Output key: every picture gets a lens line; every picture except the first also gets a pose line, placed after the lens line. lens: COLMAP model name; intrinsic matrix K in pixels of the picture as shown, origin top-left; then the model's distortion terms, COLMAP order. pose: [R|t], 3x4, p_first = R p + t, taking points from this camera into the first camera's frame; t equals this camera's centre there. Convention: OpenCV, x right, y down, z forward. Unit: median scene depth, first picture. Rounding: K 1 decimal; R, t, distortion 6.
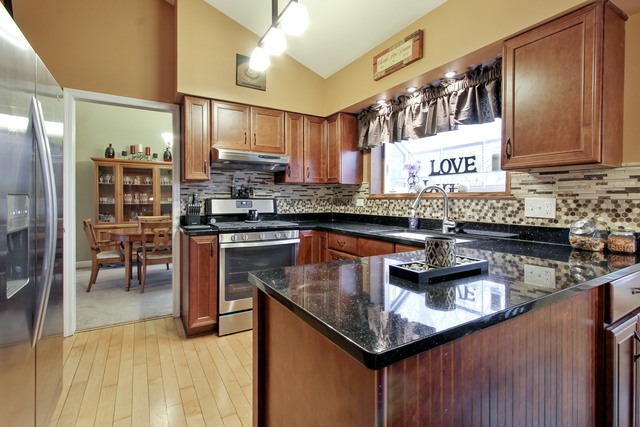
lens RADIAL K [[289.2, 0, 296.6], [0, 289.2, 207.0], [0, 0, 1]] dist [0.002739, 0.000091]
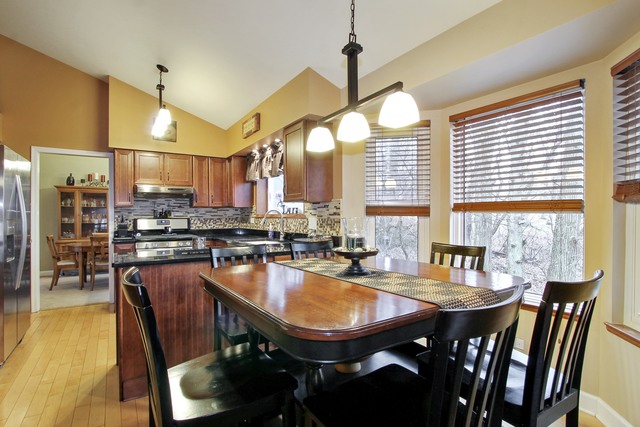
lens RADIAL K [[296.8, 0, 279.7], [0, 296.8, 221.3], [0, 0, 1]] dist [-0.000361, -0.000022]
pose [[0.999812, -0.008026, 0.017652, 0.335318], [0.008217, 0.999908, -0.010804, 0.003744], [-0.017563, 0.010947, 0.999786, -0.410913]]
